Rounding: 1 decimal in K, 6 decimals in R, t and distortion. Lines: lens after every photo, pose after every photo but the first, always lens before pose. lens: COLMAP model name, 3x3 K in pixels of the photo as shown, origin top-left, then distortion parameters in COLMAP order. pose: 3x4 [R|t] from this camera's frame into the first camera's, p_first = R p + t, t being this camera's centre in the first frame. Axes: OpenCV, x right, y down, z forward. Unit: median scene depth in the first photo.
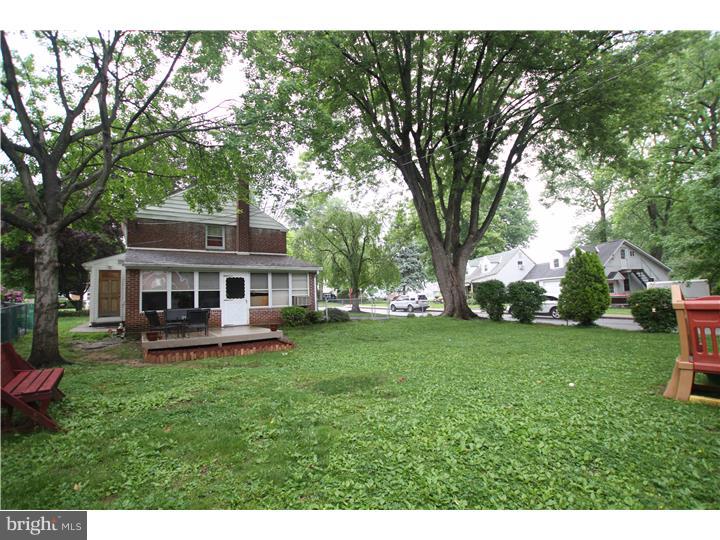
lens RADIAL K [[334.2, 0, 358.6], [0, 334.2, 266.0], [0, 0, 1]] dist [-0.041461, 0.018091]
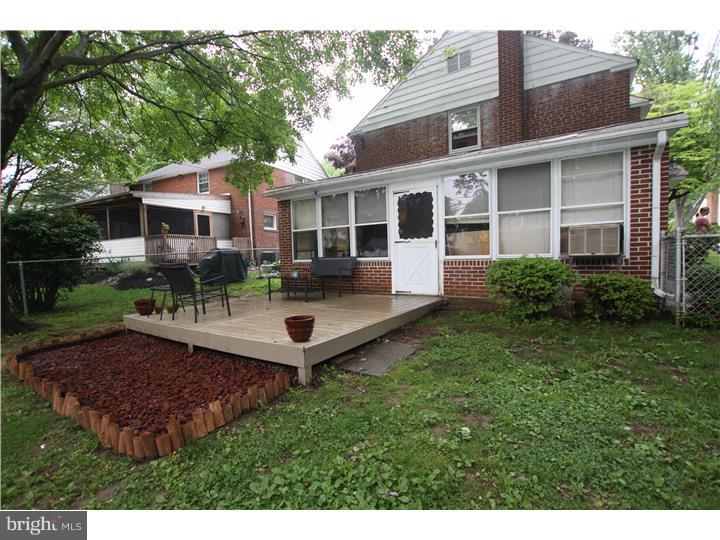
lens RADIAL K [[334.2, 0, 358.6], [0, 334.2, 266.0], [0, 0, 1]] dist [-0.041461, 0.018091]
pose [[0.357386, 0.055345, -0.932316, 0.041768], [0.102896, 0.989833, 0.098202, 0.069415], [0.928271, -0.131028, 0.348057, 0.638402]]
